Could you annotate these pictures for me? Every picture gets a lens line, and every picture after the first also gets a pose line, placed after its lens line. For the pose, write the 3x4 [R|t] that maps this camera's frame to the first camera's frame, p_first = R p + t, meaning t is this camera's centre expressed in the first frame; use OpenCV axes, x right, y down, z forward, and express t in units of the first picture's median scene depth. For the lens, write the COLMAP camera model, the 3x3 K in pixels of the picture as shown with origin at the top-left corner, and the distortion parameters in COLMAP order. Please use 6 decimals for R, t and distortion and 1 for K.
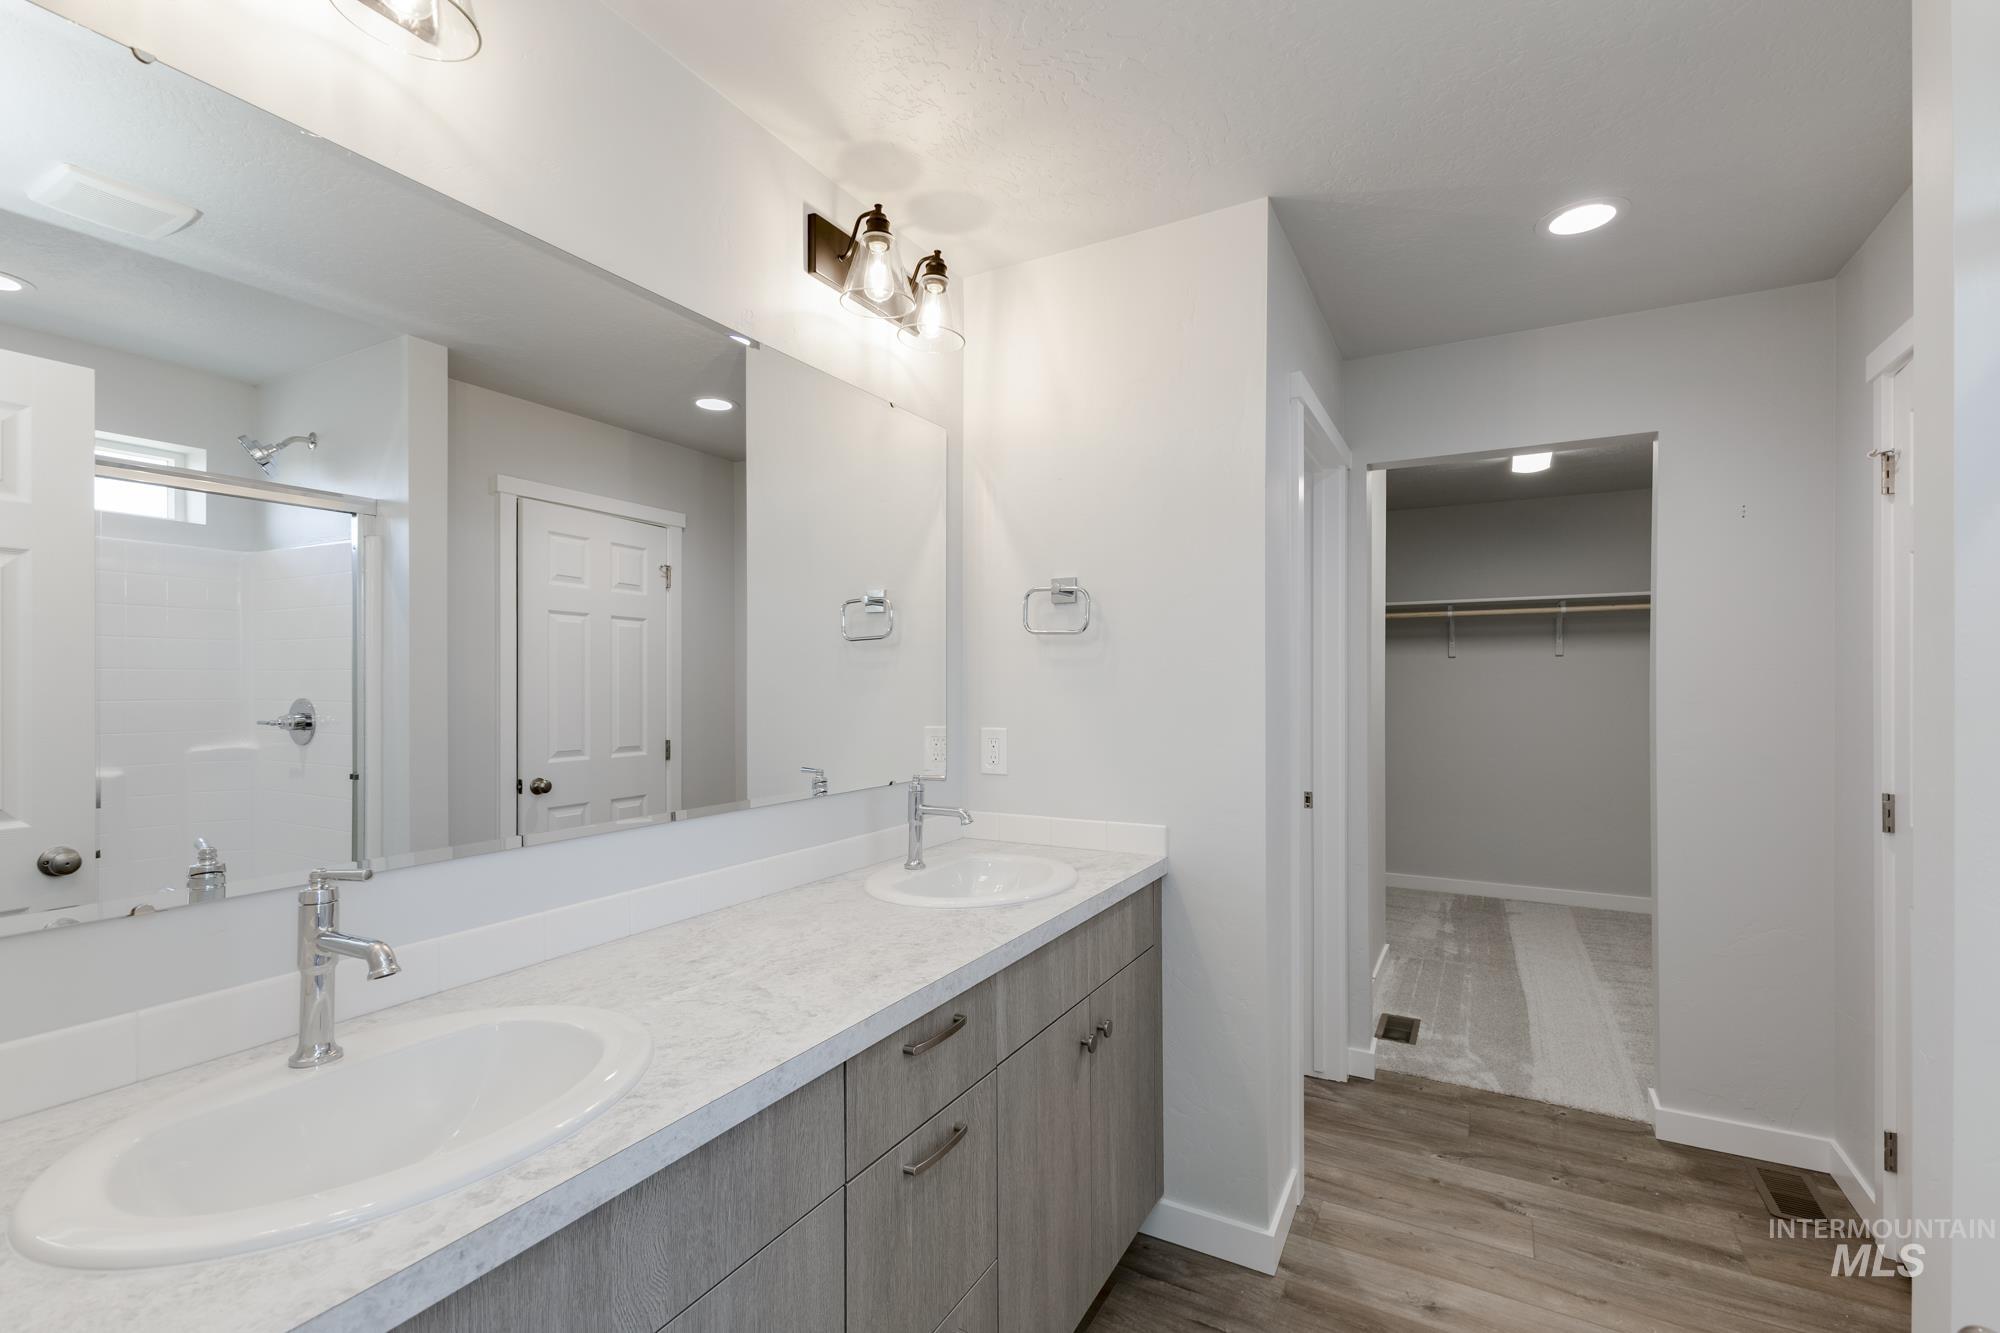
lens RADIAL K [[863.4, 0, 993.3], [0, 863.4, 659.8], [0, 0, 1]] dist [0.003289, -0.000294]
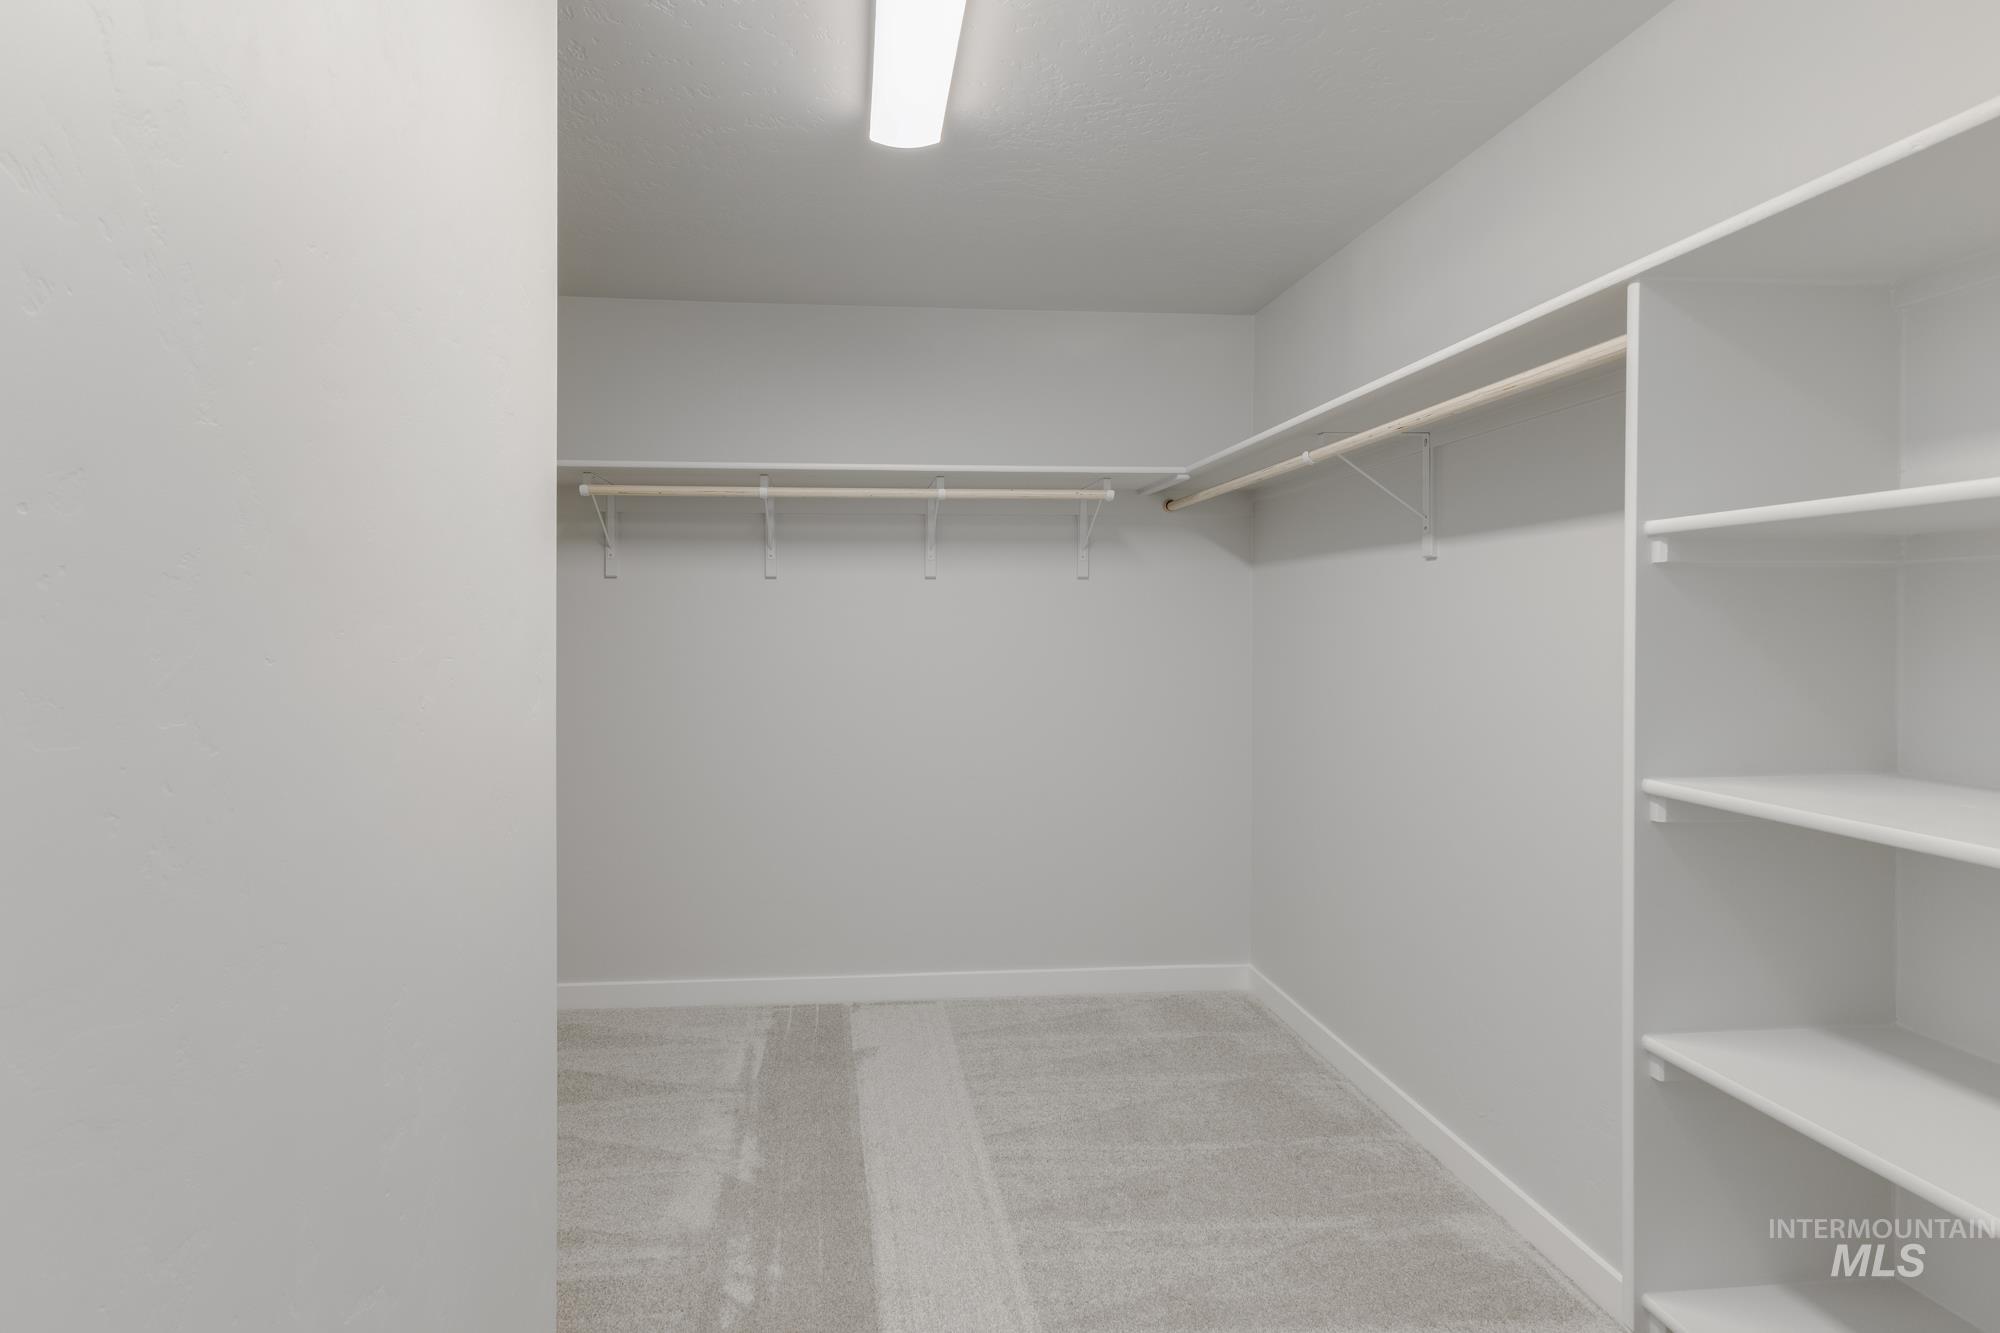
lens RADIAL K [[863.4, 0, 993.3], [0, 863.4, 659.8], [0, 0, 1]] dist [0.003289, -0.000294]
pose [[0.763539, -0.021847, 0.645392, 0.304998], [-0.004000, 0.999248, 0.038557, 0.031134], [-0.645750, -0.032021, 0.762877, 0.523330]]
